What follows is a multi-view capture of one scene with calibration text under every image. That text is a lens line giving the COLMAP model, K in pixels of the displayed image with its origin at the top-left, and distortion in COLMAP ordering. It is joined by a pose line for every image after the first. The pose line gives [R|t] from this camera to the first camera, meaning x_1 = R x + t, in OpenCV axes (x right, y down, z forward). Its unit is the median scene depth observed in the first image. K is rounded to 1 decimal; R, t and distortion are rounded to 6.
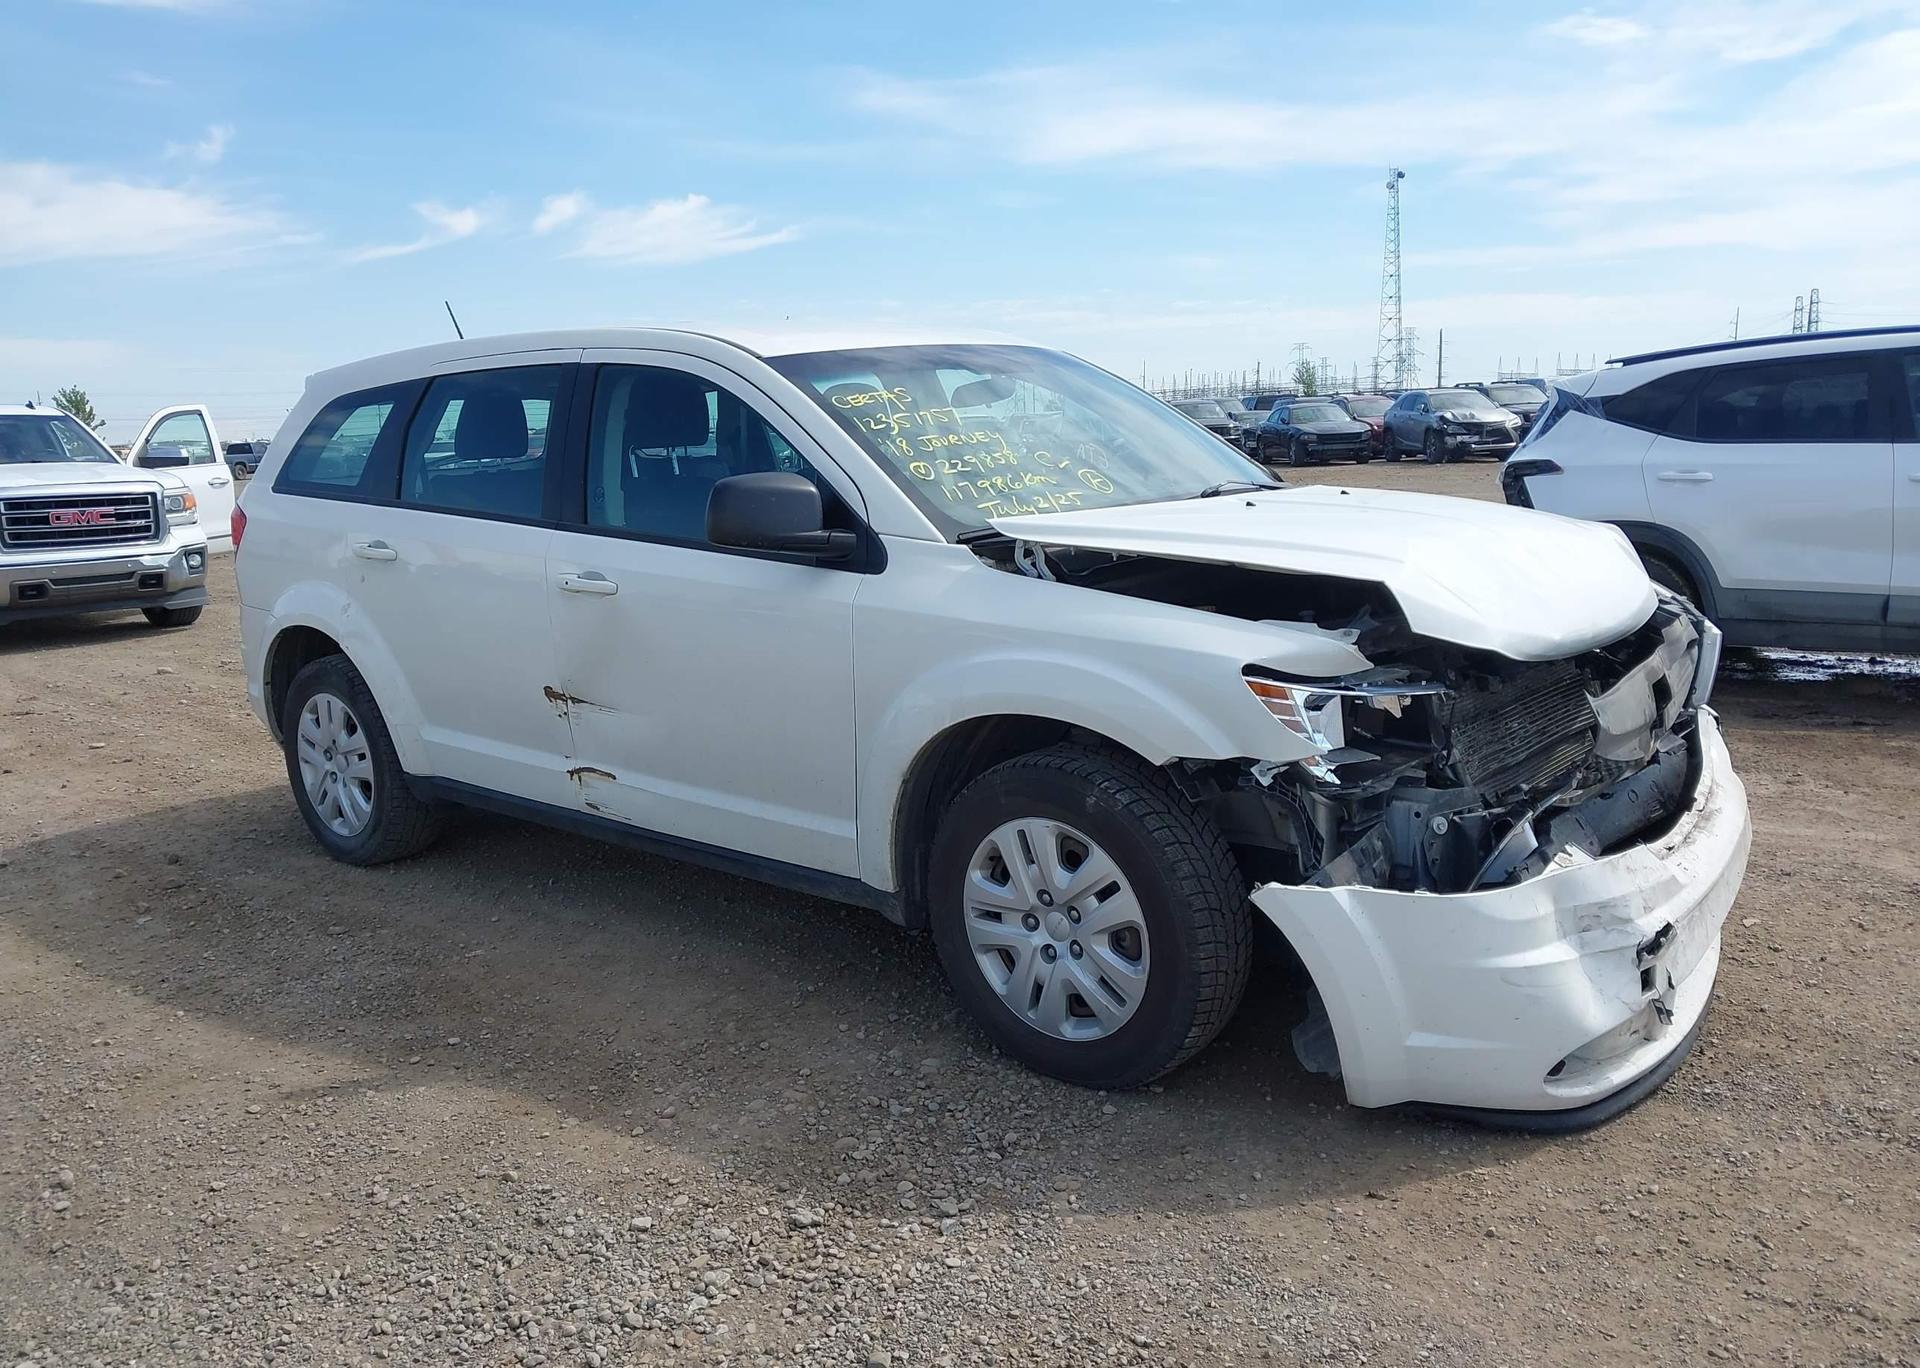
lens RADIAL K [[1562.5, 0, 904.6], [0, 1562.5, 698.6], [0, 0, 1]] dist [0.035887, -0.035370]
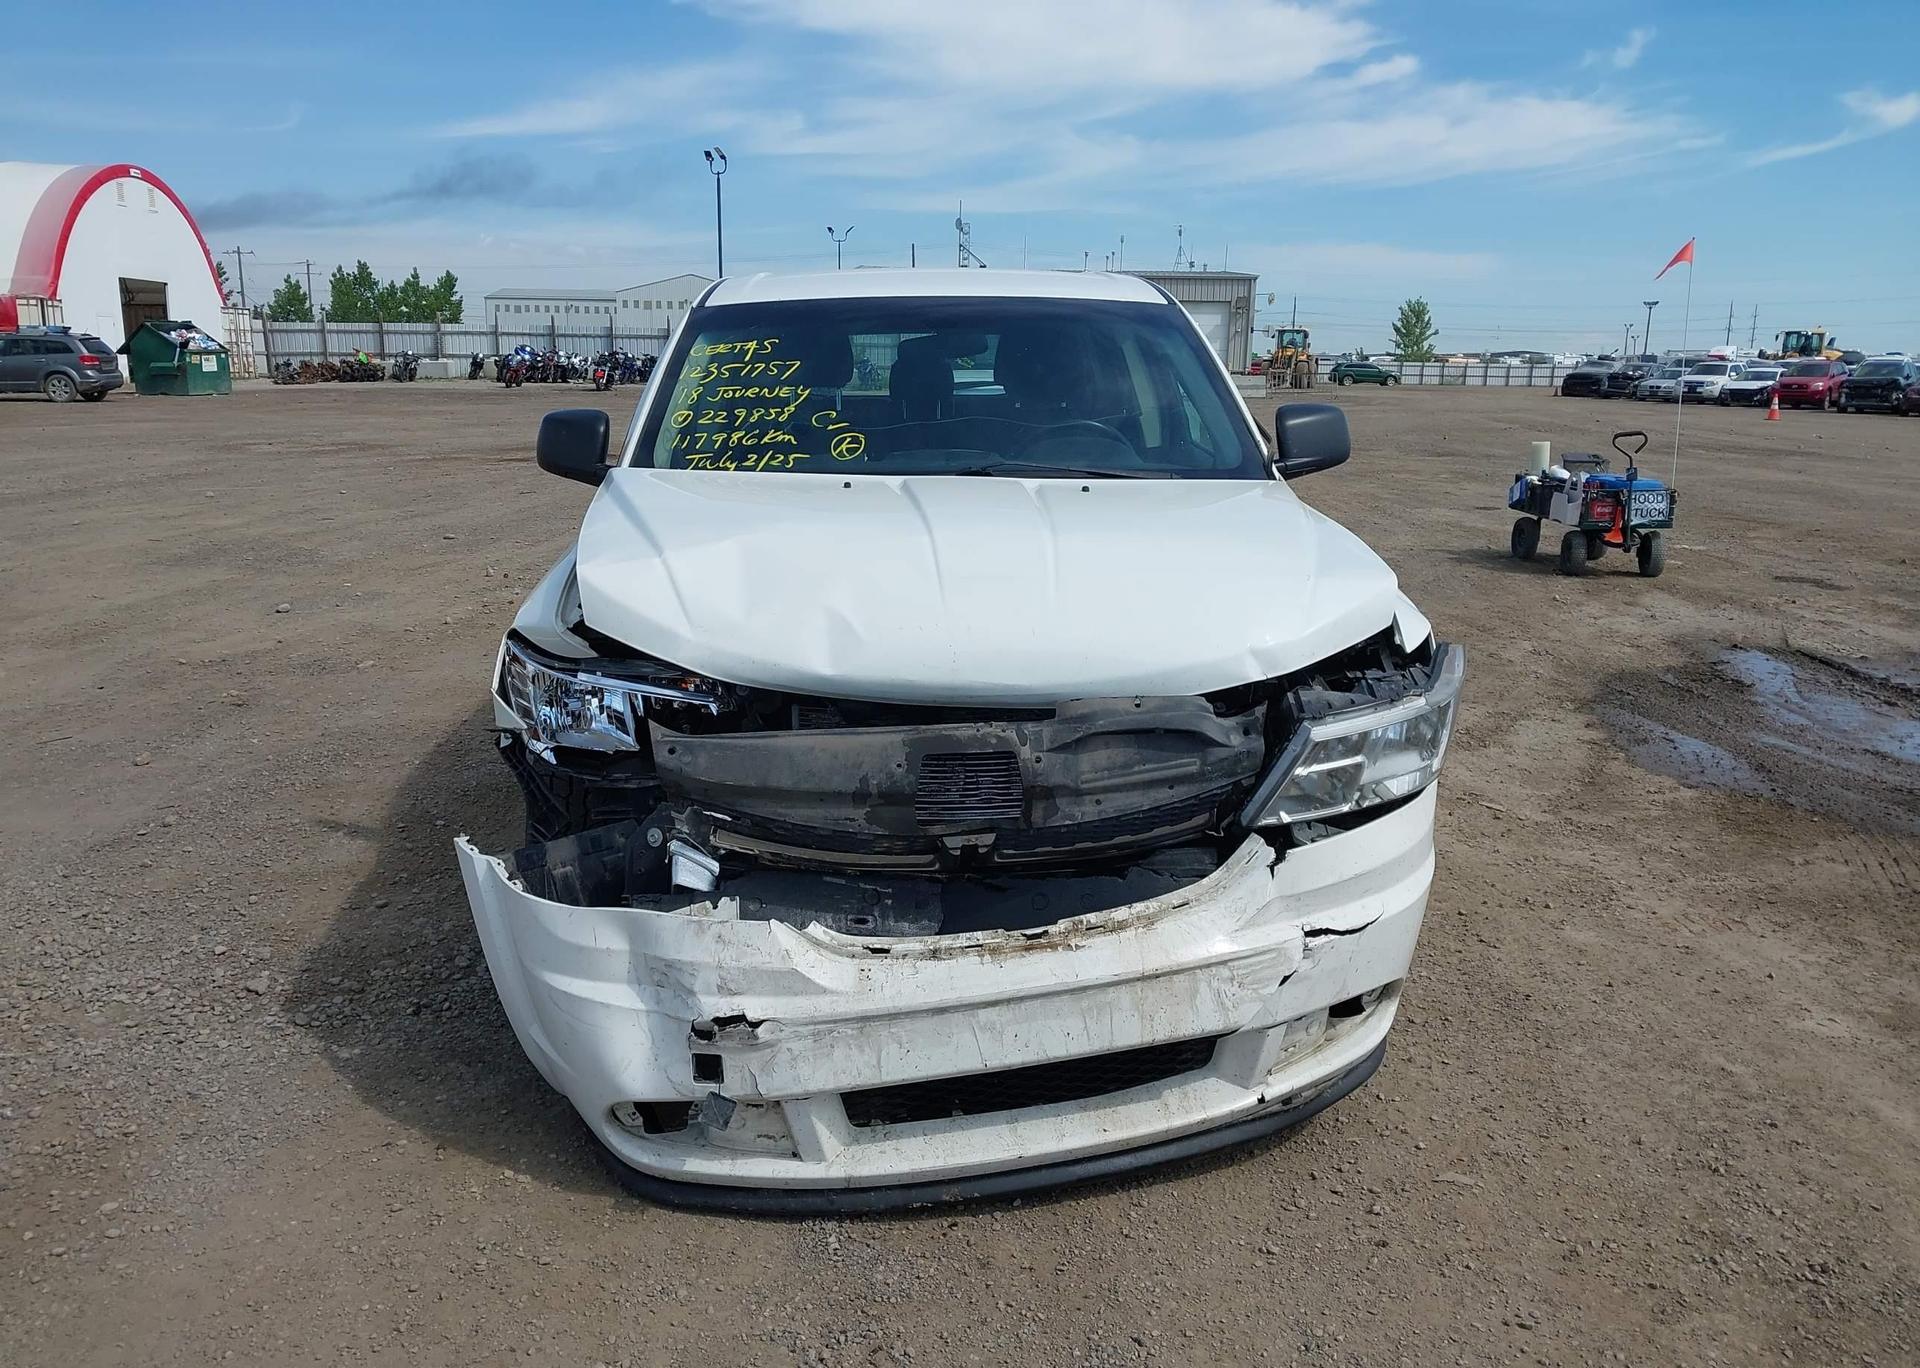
lens RADIAL K [[1562.5, 0, 923.5], [0, 1562.5, 688.4], [0, 0, 1]] dist [0.035887, -0.035370]
pose [[0.665503, 0.201026, -0.718814, 0.893992], [-0.165883, 0.978798, 0.120154, -0.118488], [0.727728, 0.039276, 0.684740, 0.383346]]
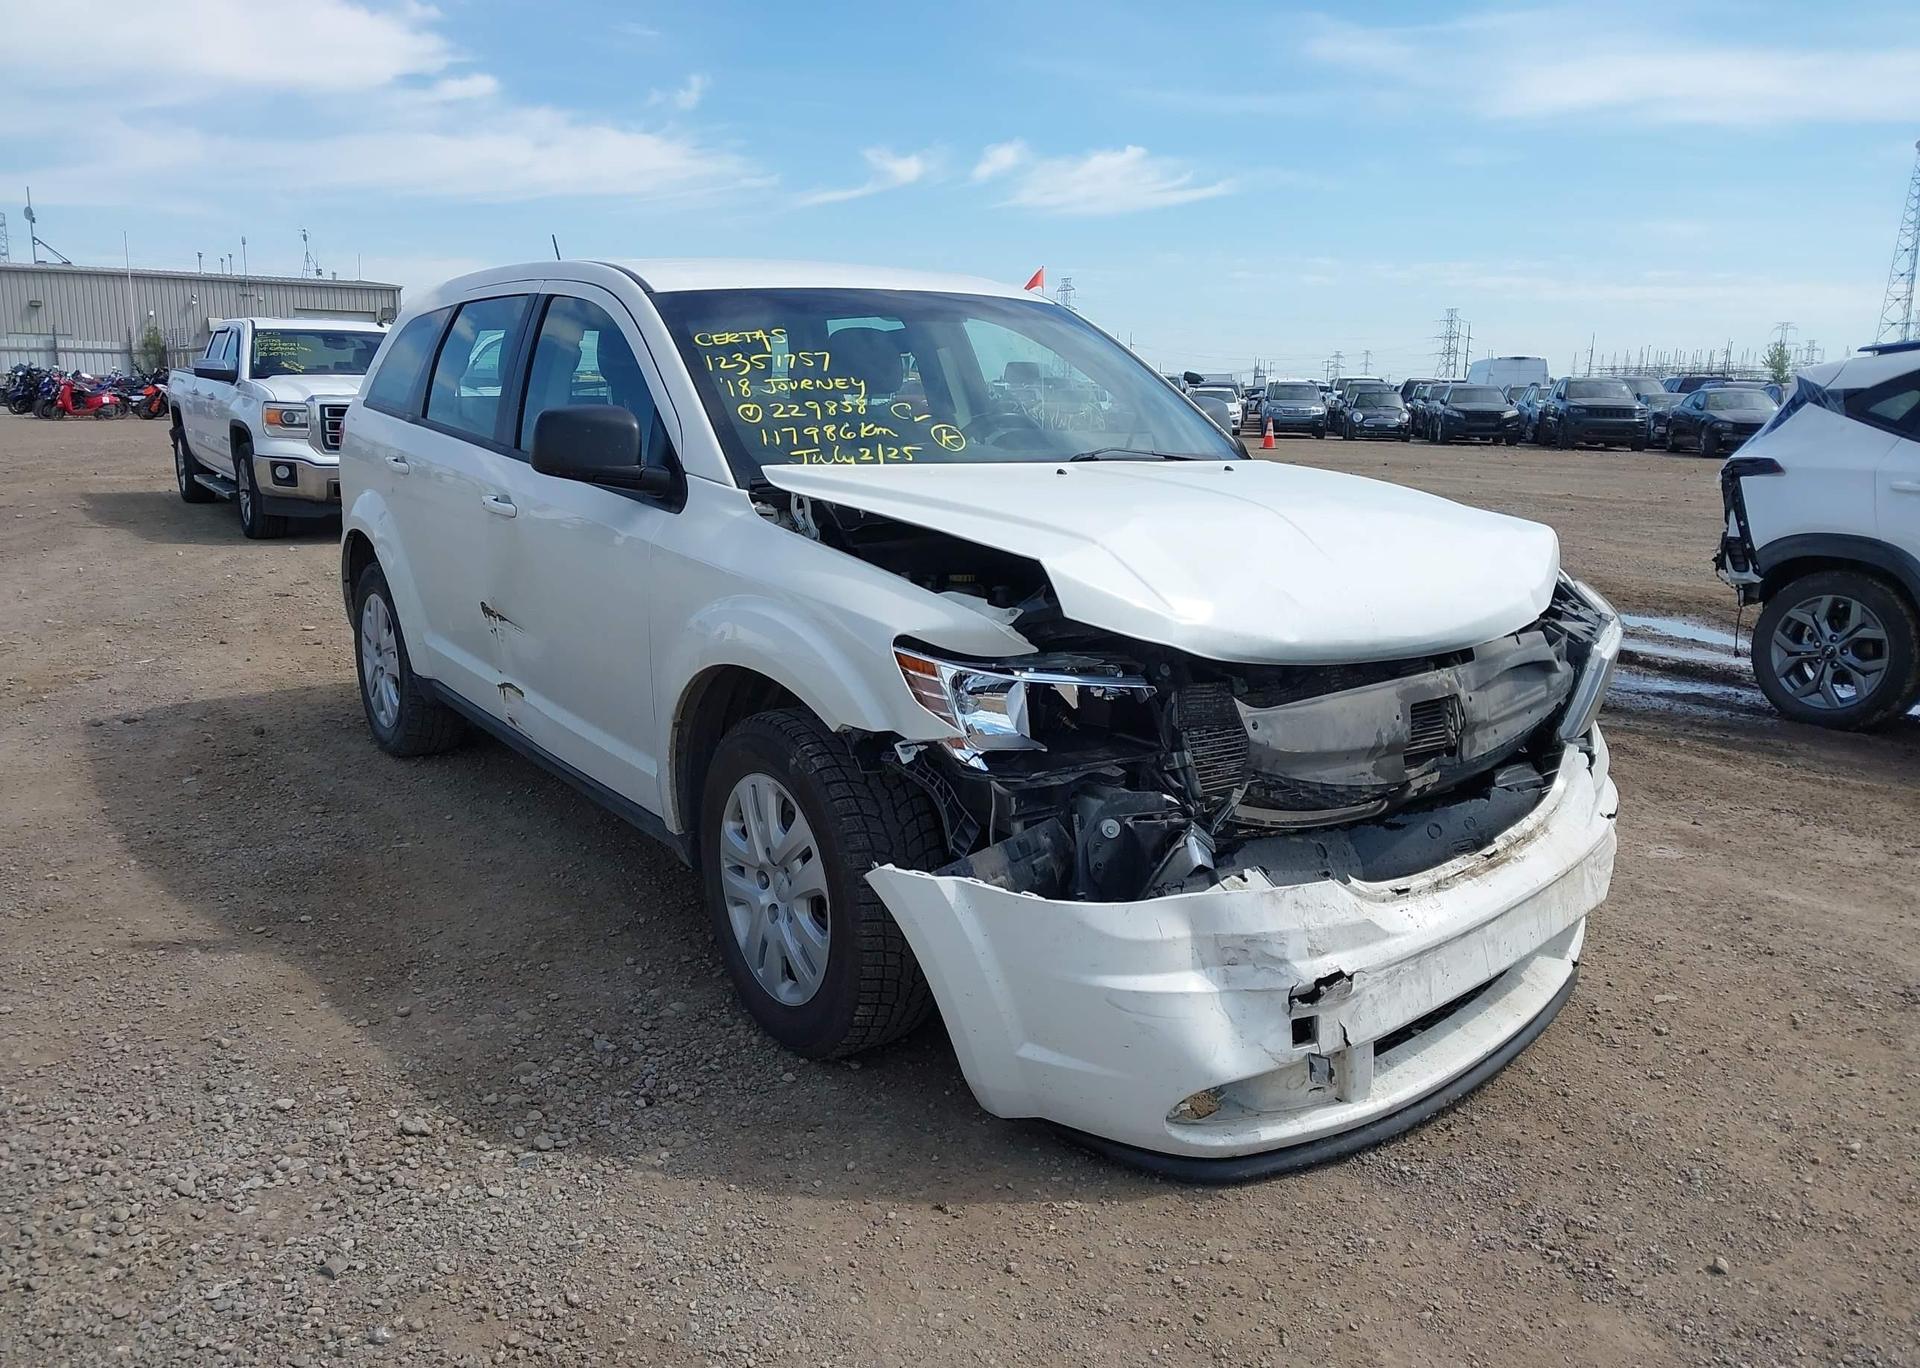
lens RADIAL K [[1562.5, 0, 926.7], [0, 1562.5, 689.9], [0, 0, 1]] dist [0.035887, -0.035370]
pose [[0.961114, 0.105257, -0.255305, 0.373794], [-0.099510, 0.994408, 0.035361, -0.017989], [0.257599, -0.008581, 0.966214, 0.070920]]
